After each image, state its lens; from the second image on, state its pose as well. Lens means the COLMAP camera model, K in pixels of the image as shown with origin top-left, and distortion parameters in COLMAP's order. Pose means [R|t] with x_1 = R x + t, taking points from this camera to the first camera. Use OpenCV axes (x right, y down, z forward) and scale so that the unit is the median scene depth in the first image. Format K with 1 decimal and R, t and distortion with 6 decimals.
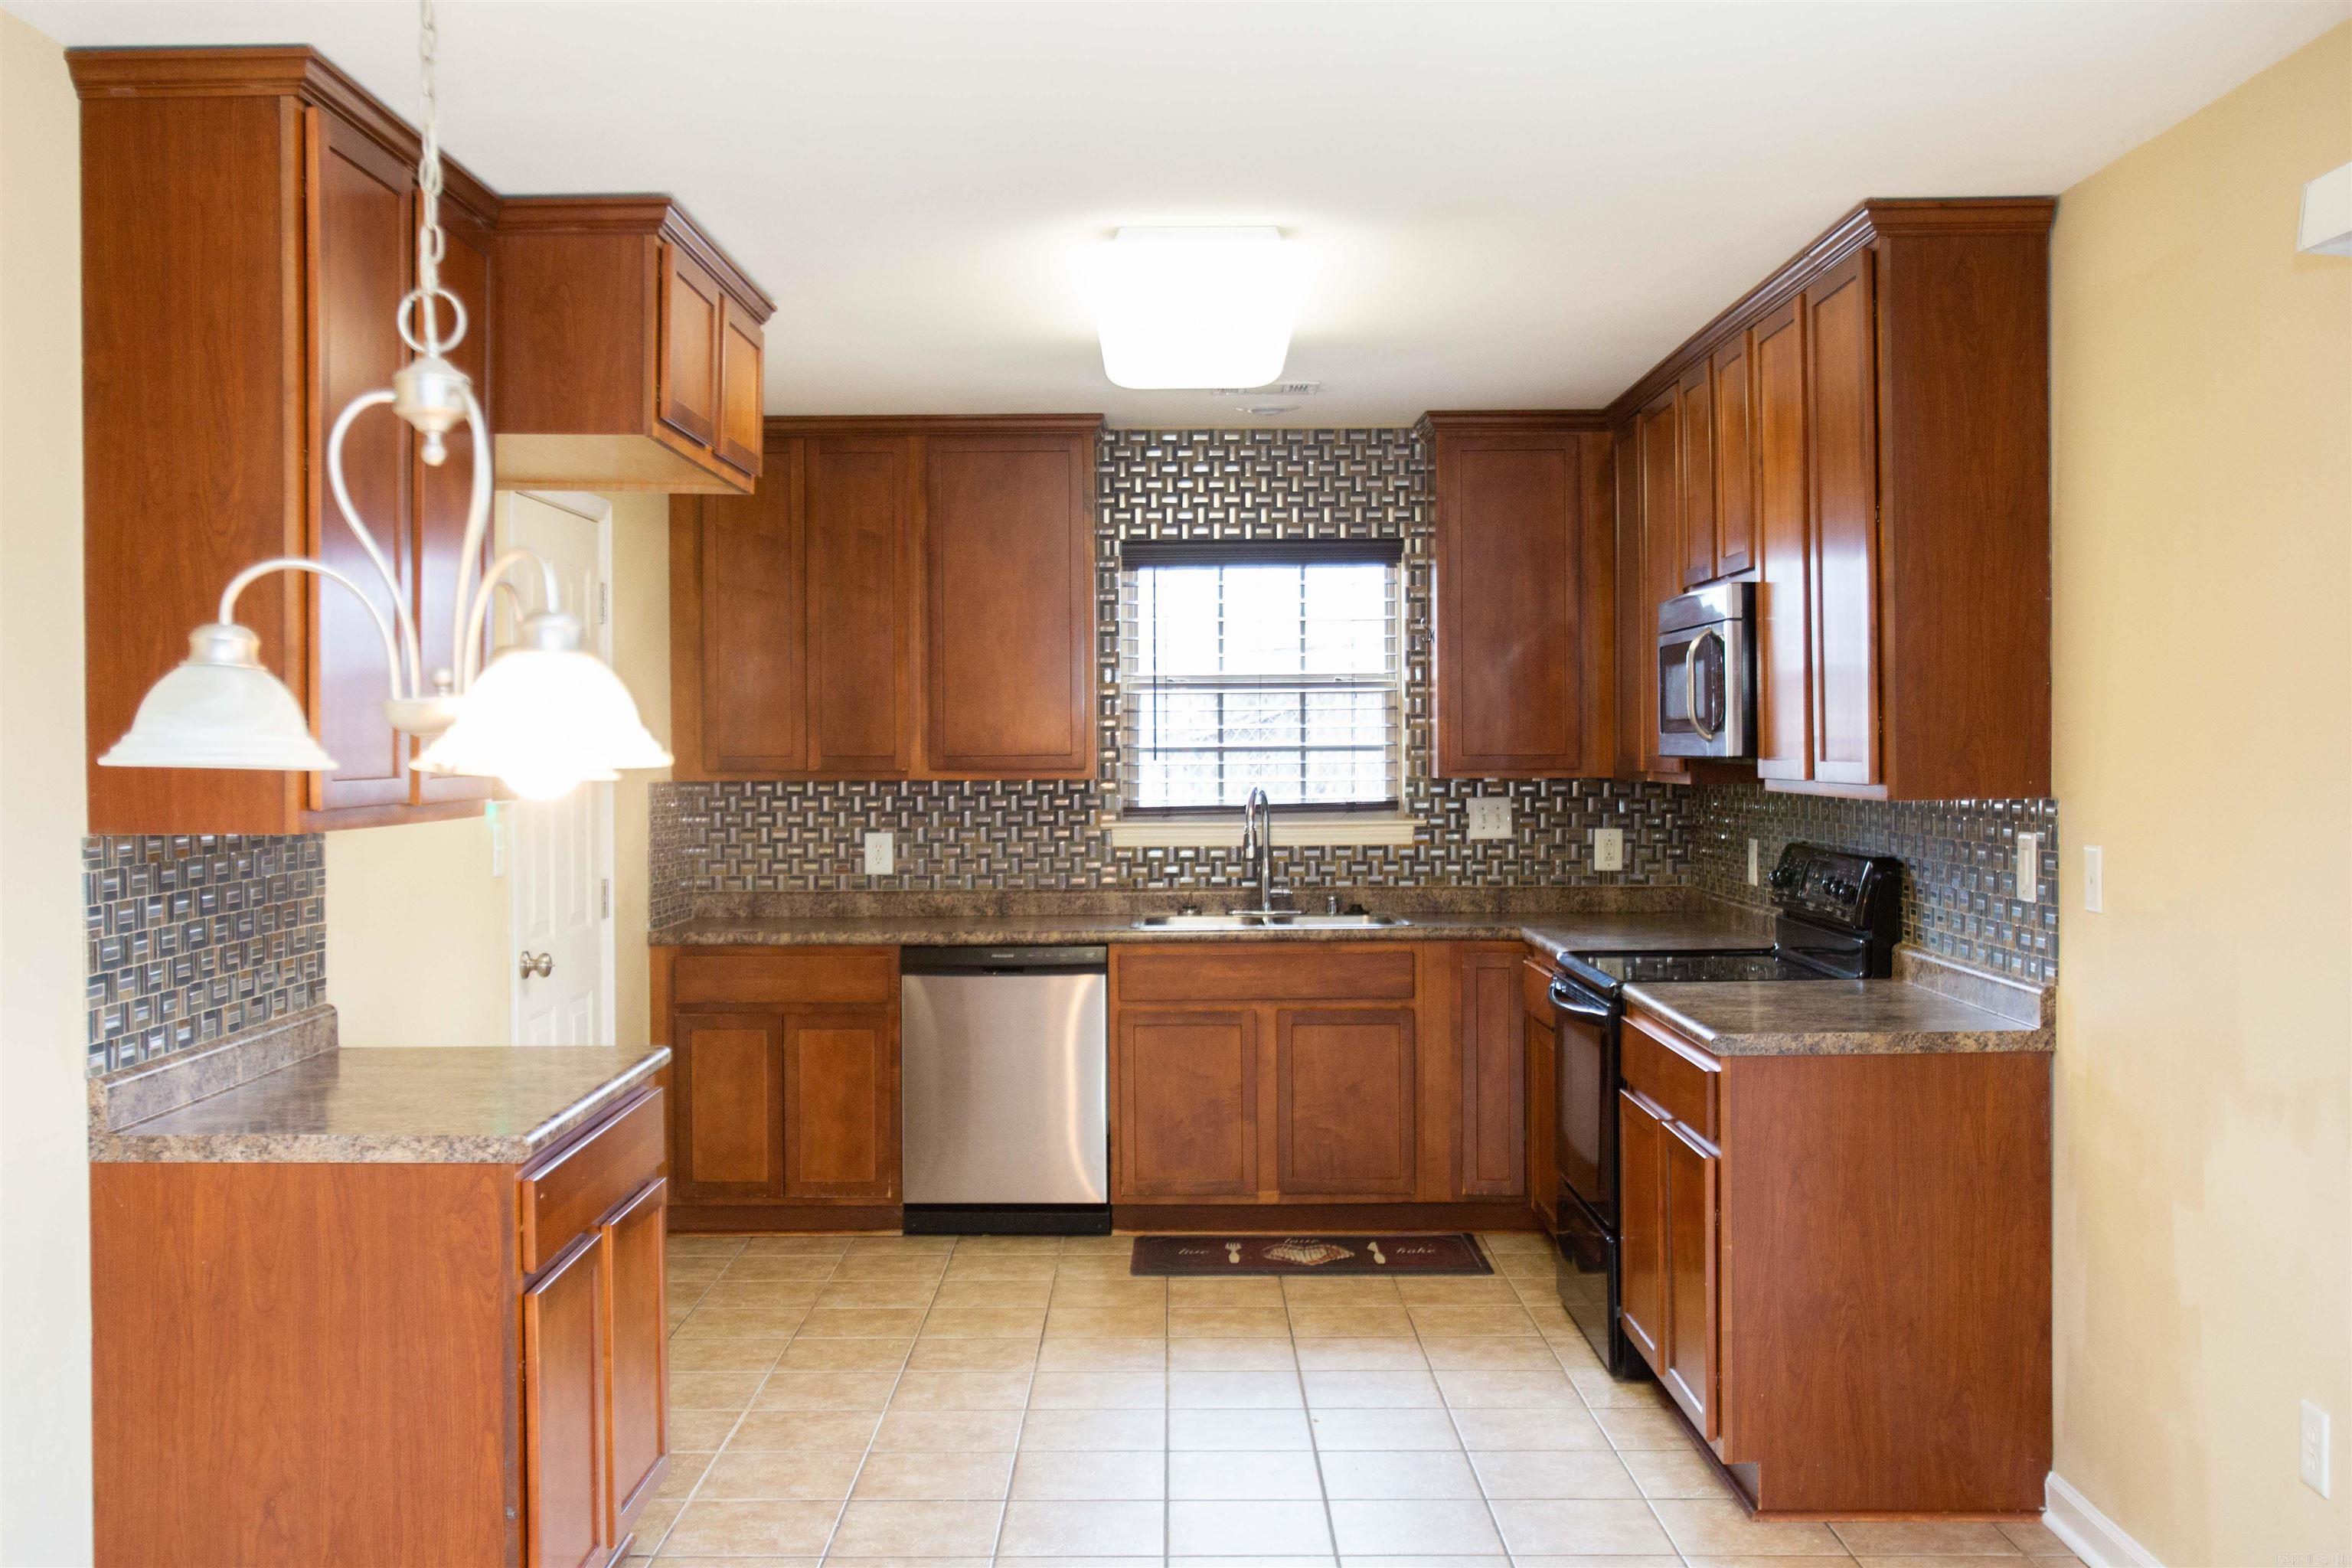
lens RADIAL K [[2340.2, 0, 1150.4], [0, 2340.2, 780.5], [0, 0, 1]] dist [-0.000398, 0.000000]
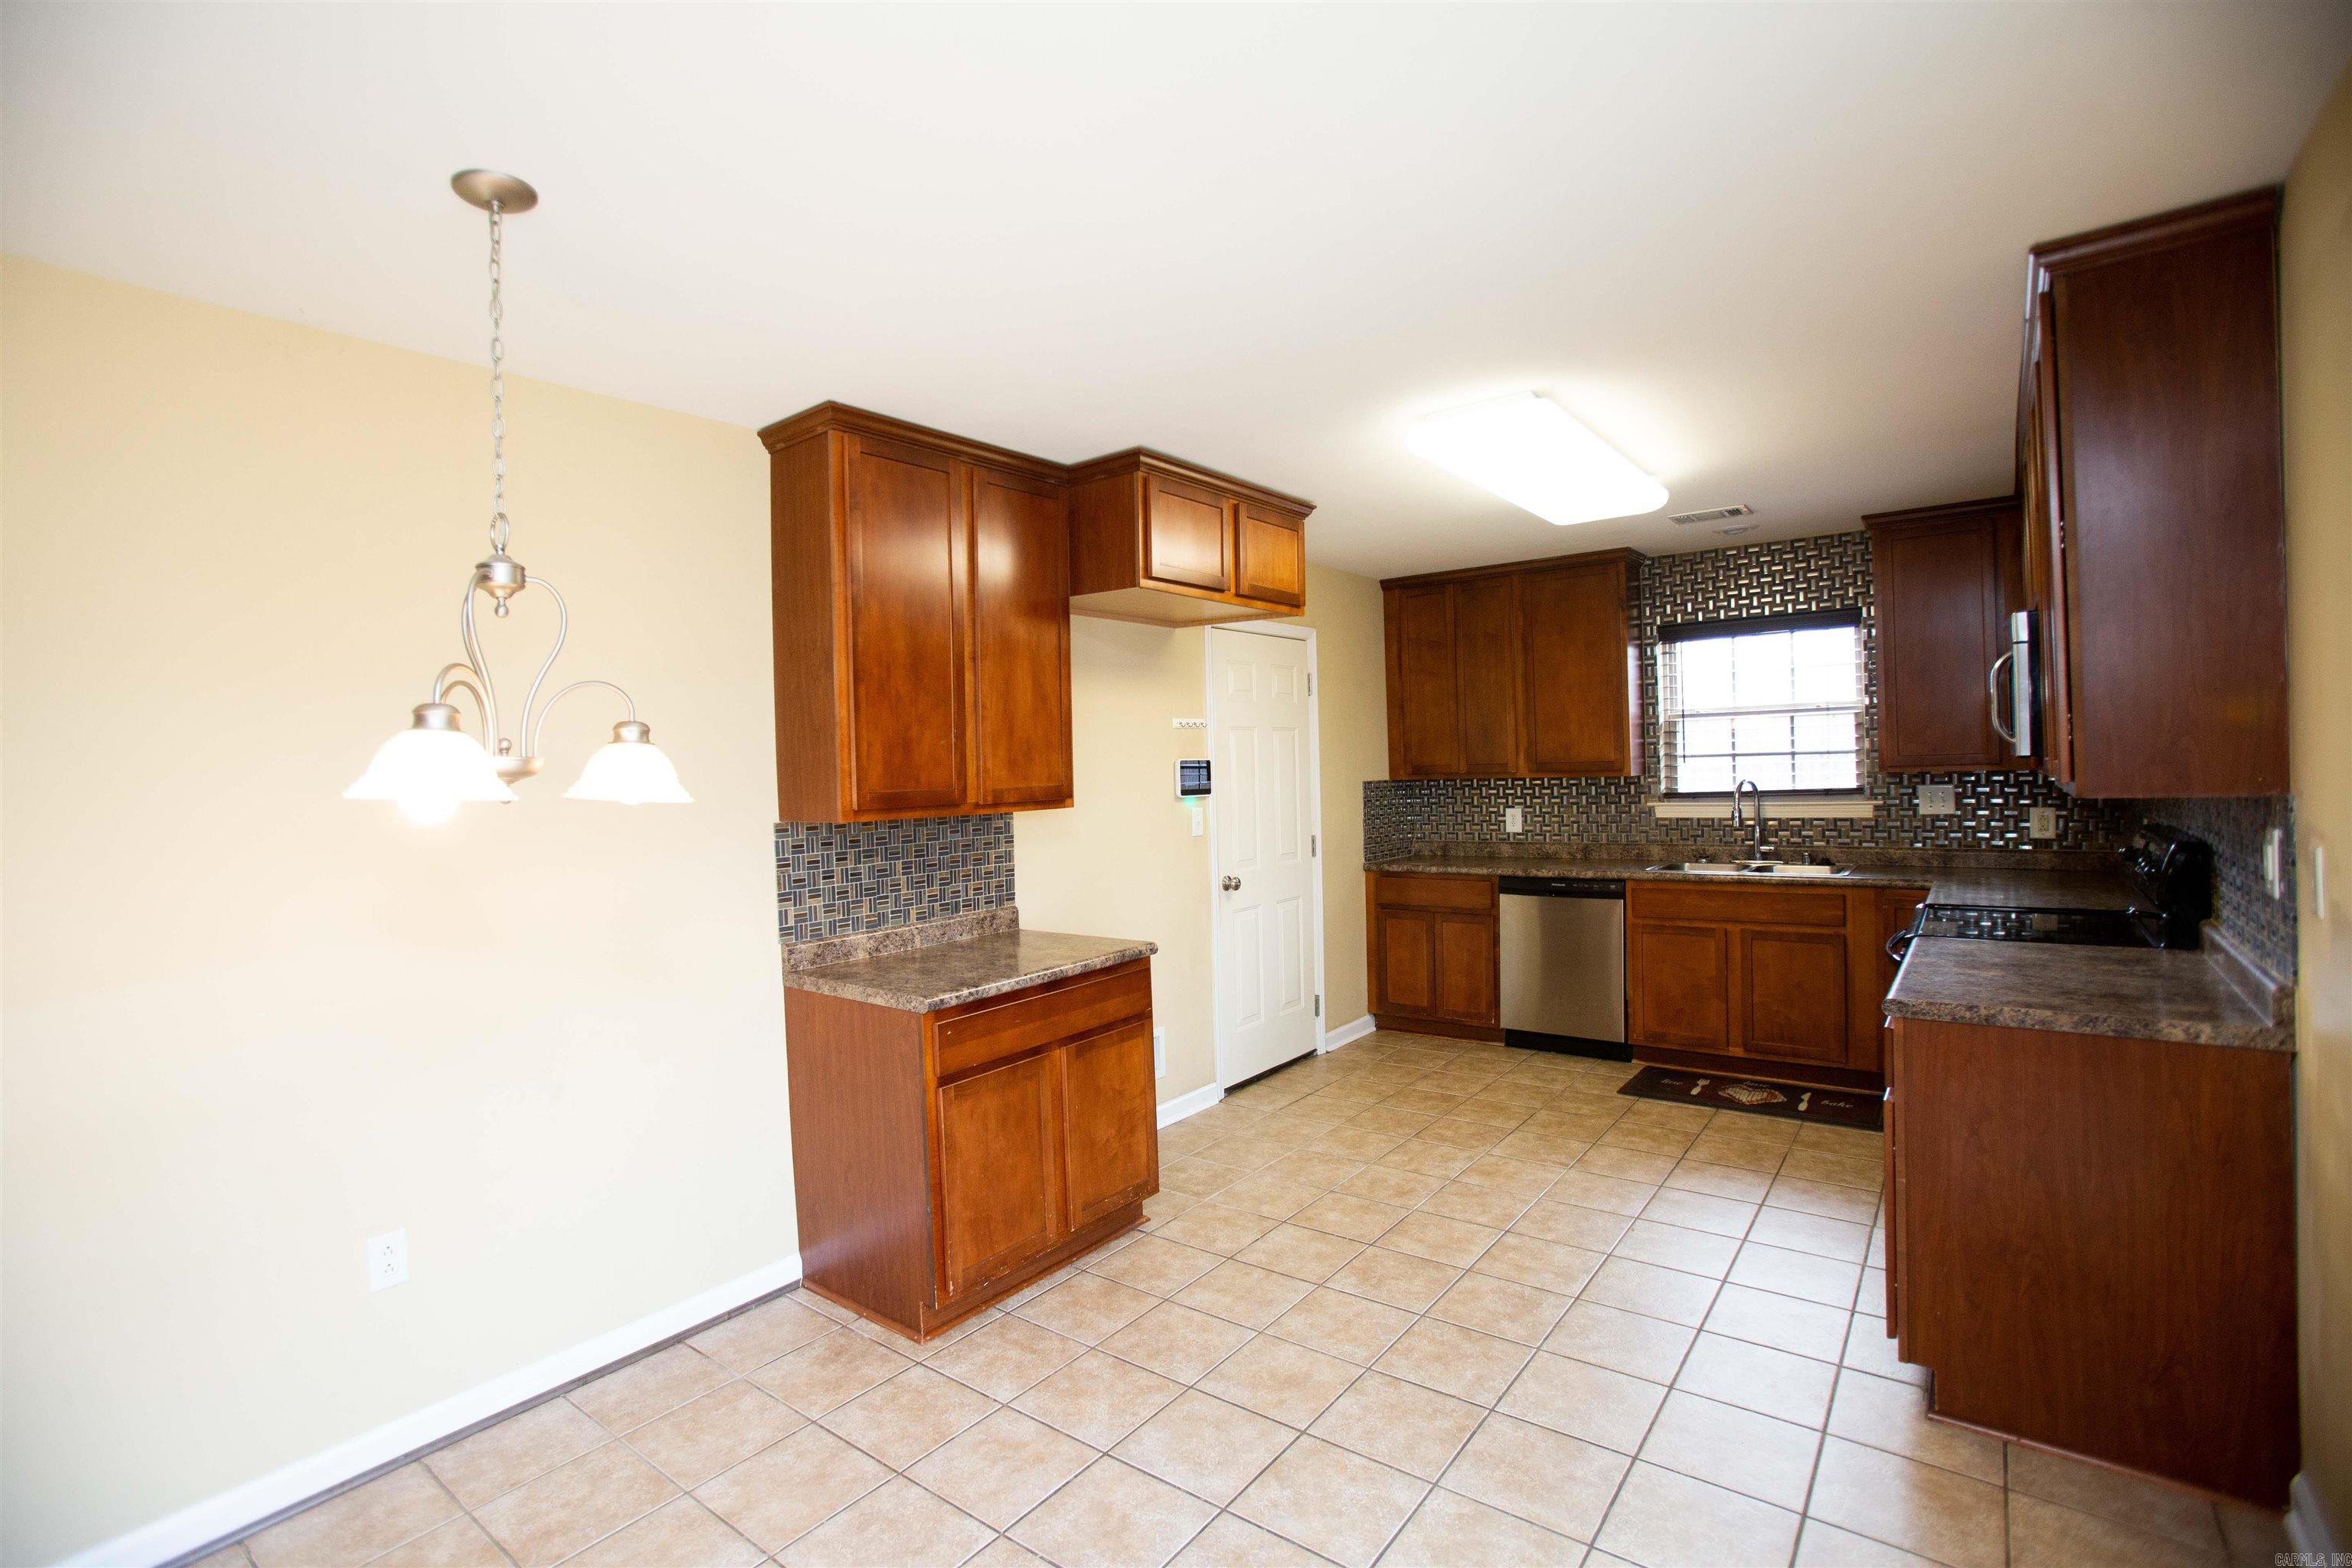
lens RADIAL K [[1089.4, 0, 1167.0], [0, 1089.4, 781.9], [0, 0, 1]] dist [-0.057205, 0.024262]
pose [[0.795949, -0.009297, -0.605292, 0.178176], [0.014604, 0.999886, 0.003847, -0.004133], [0.605187, -0.011901, 0.795994, 0.231334]]
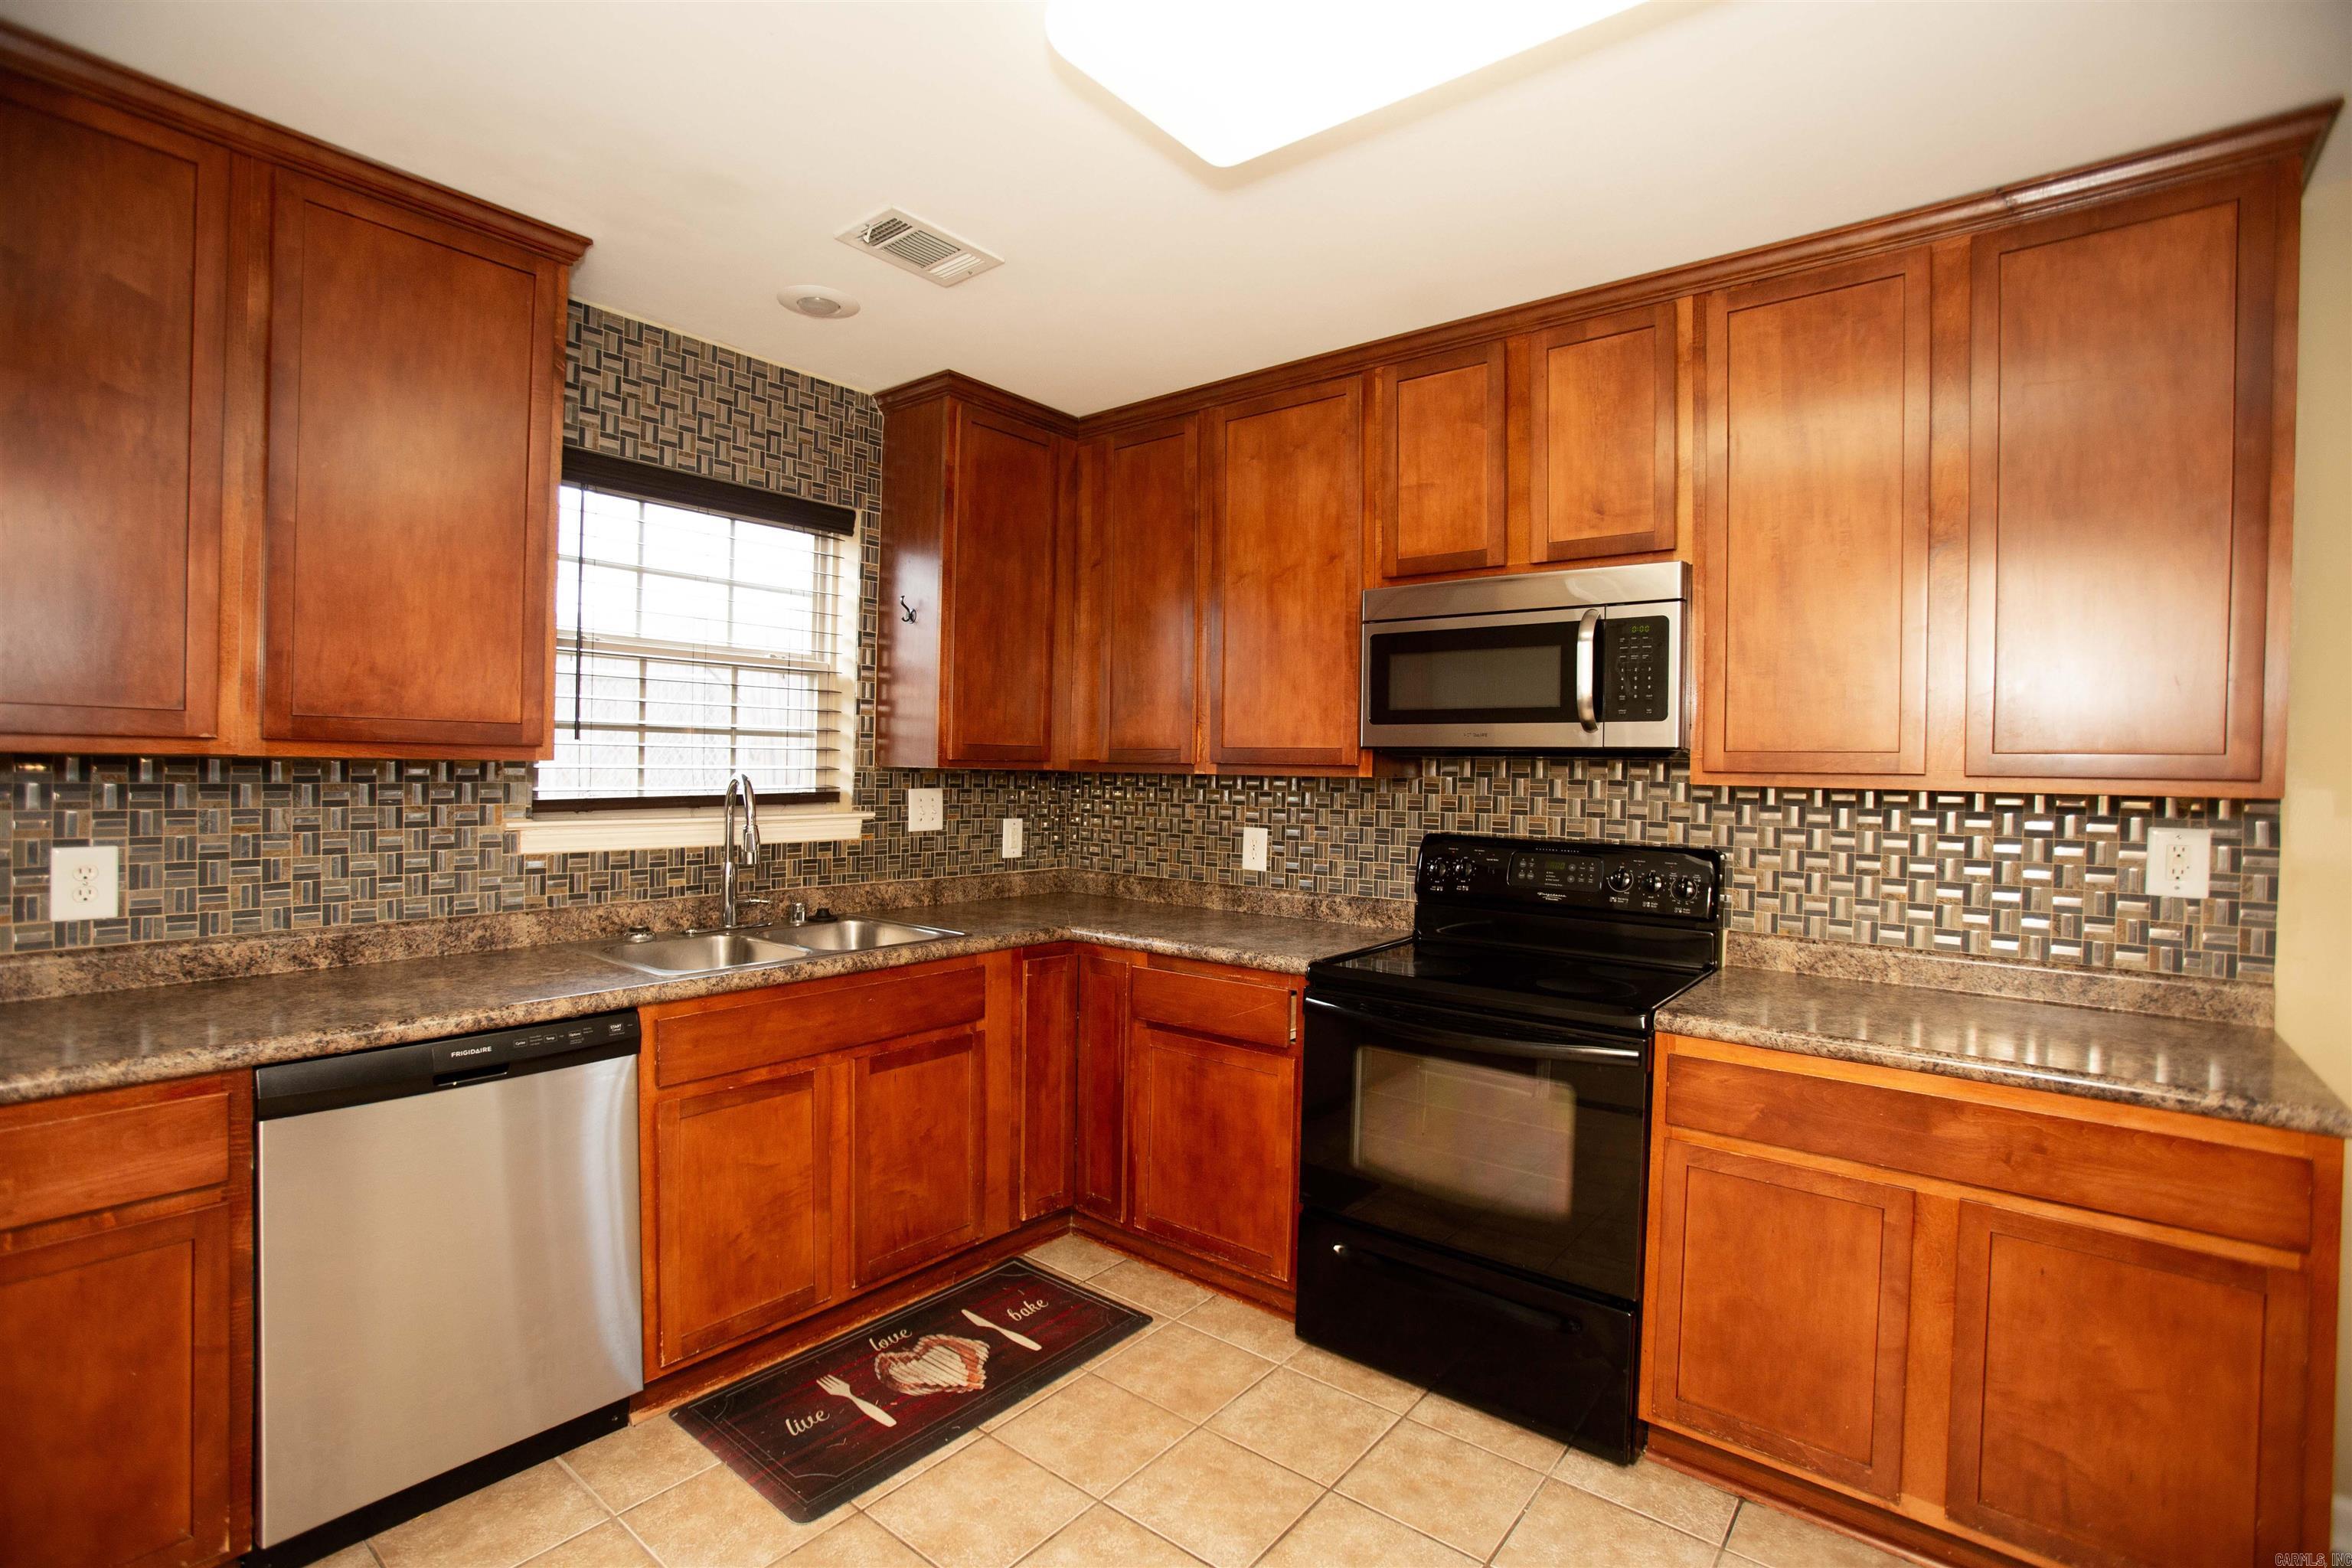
lens RADIAL K [[1089.4, 0, 1139.3], [0, 1089.4, 777.6], [0, 0, 1]] dist [-0.057205, 0.024262]
pose [[0.629250, 0.011718, 0.777114, -0.168253], [-0.010698, 0.999922, -0.006415, 0.004805], [-0.777129, -0.004277, 0.629327, 0.696042]]
